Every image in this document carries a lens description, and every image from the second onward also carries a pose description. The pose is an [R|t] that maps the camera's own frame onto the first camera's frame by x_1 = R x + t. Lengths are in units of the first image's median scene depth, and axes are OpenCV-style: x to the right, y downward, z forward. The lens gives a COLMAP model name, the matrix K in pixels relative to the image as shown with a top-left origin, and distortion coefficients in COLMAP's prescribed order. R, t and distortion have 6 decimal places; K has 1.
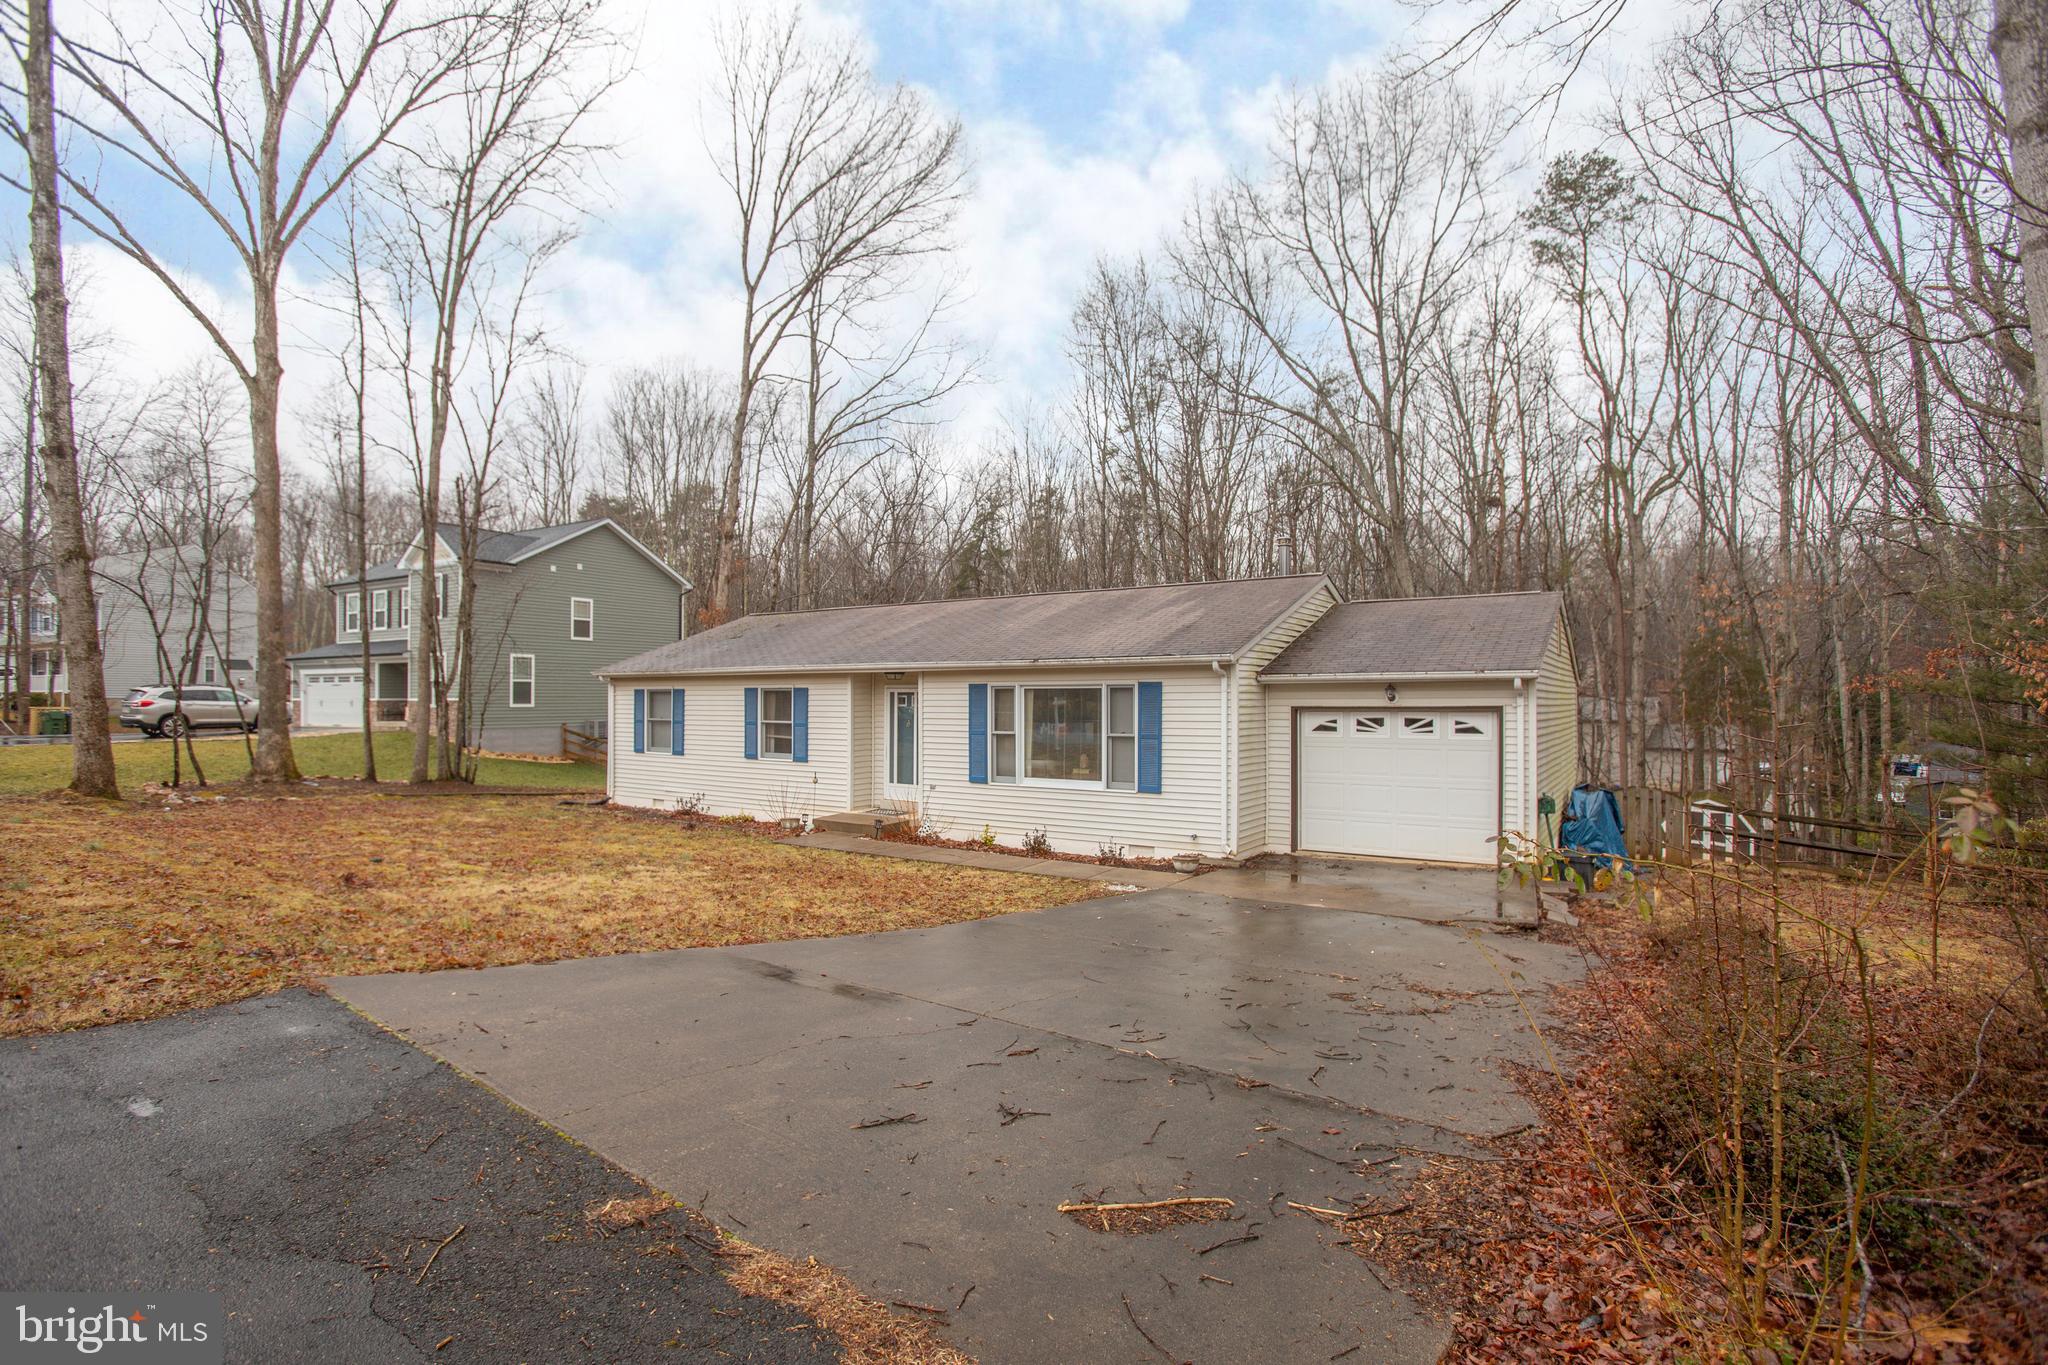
lens RADIAL K [[979.1, 0, 955.3], [0, 979.1, 678.2], [0, 0, 1]] dist [-0.058626, 0.023730]
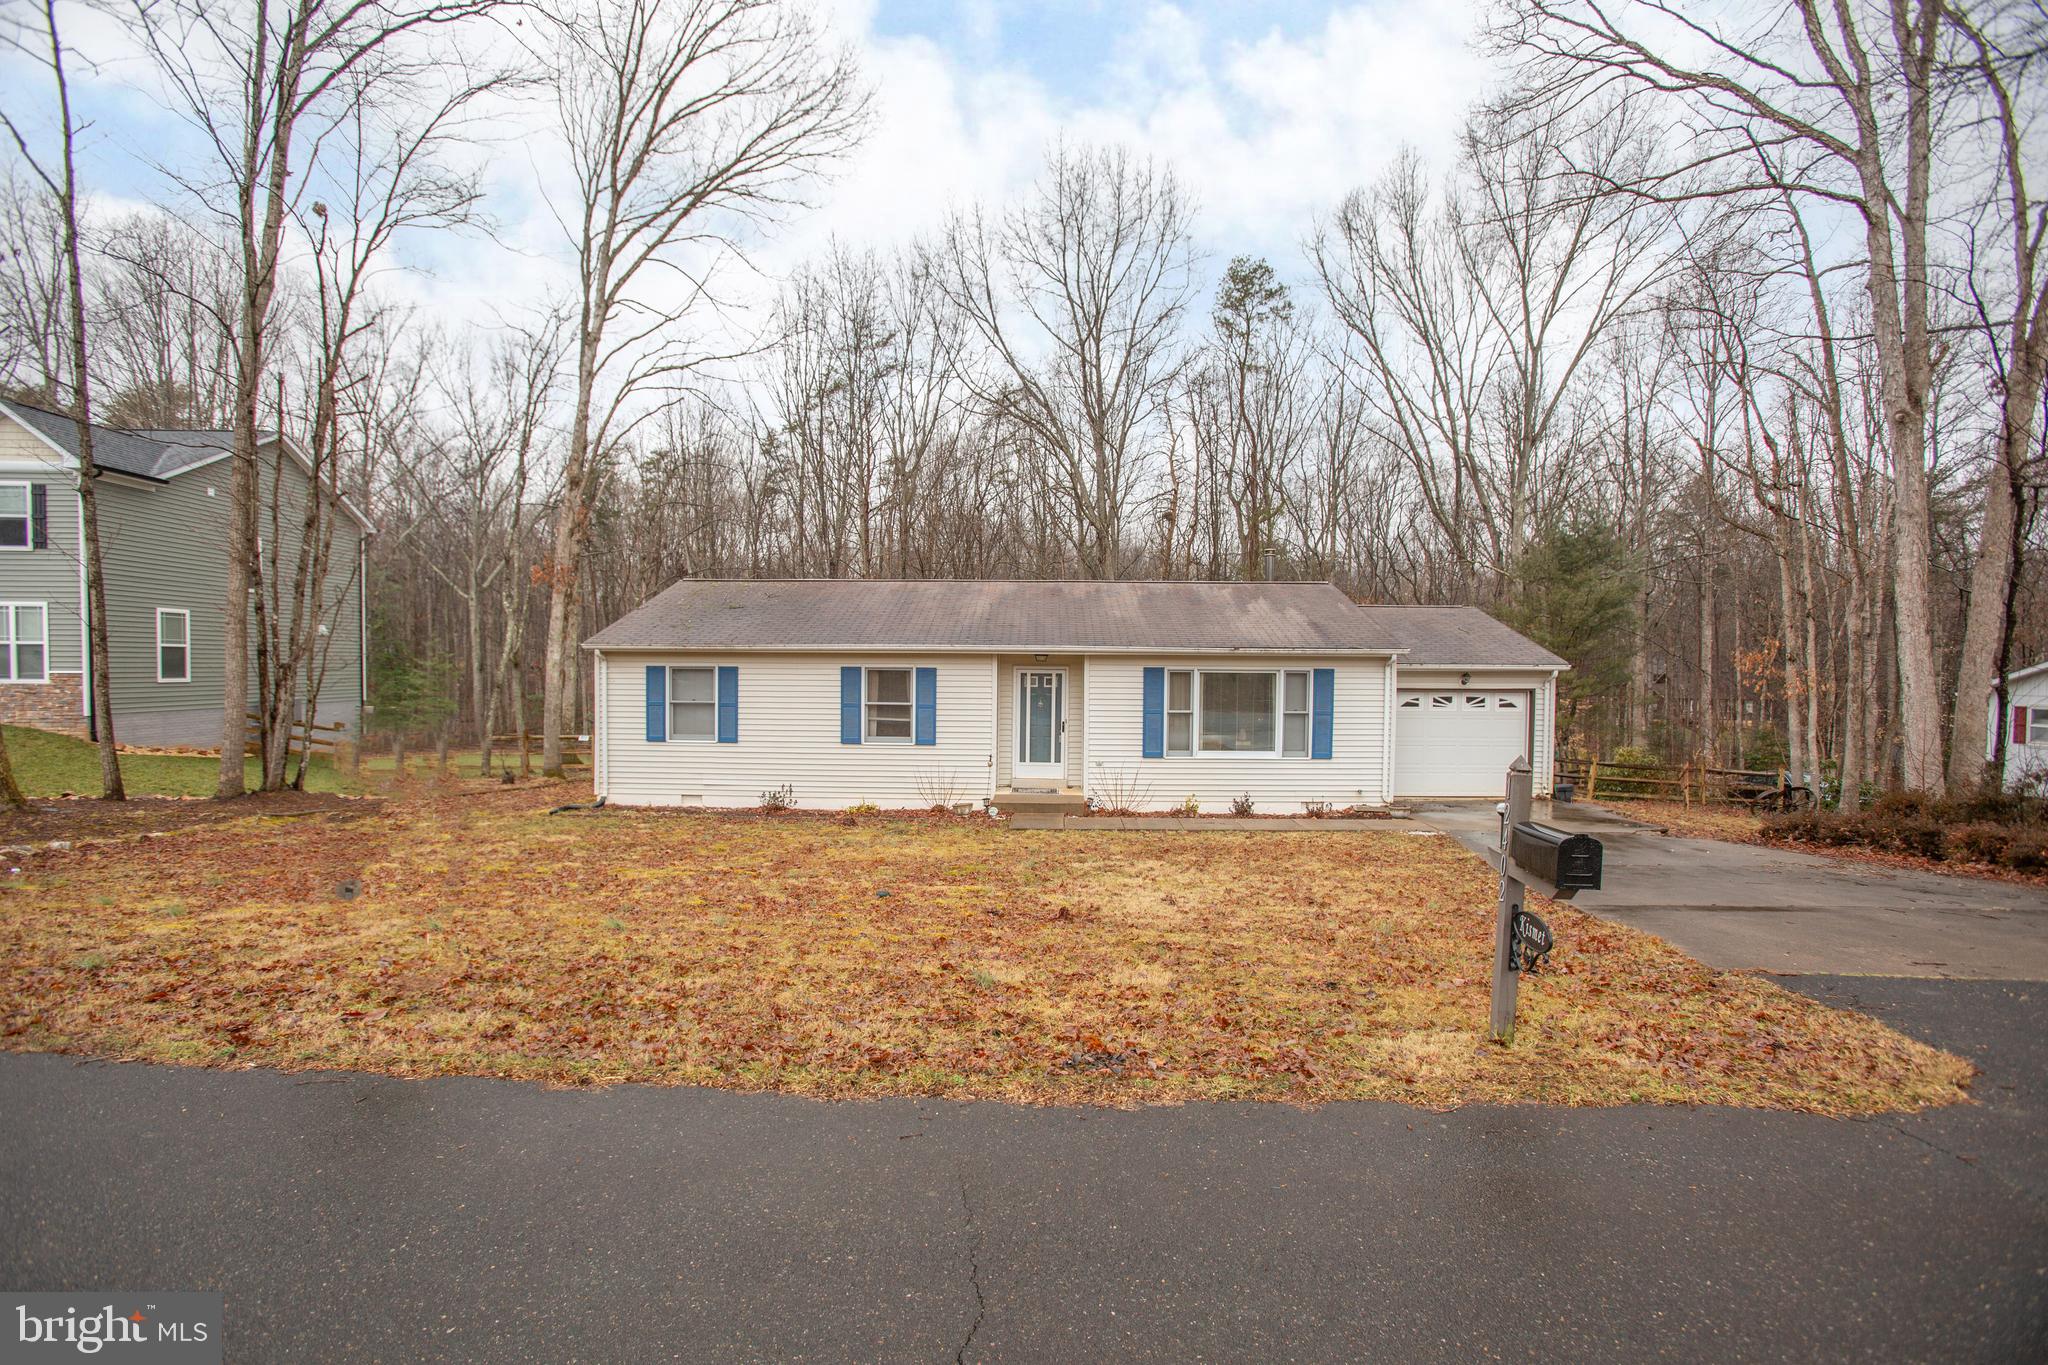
lens RADIAL K [[917.7, 0, 1024.0], [0, 917.7, 682.5], [0, 0, 1]] dist [-0.036536, 0.000063]
pose [[0.825464, -0.003031, 0.564446, -0.621441], [-0.019084, 0.999264, 0.033275, -0.008467], [-0.564131, -0.038239, 0.824799, 0.213090]]
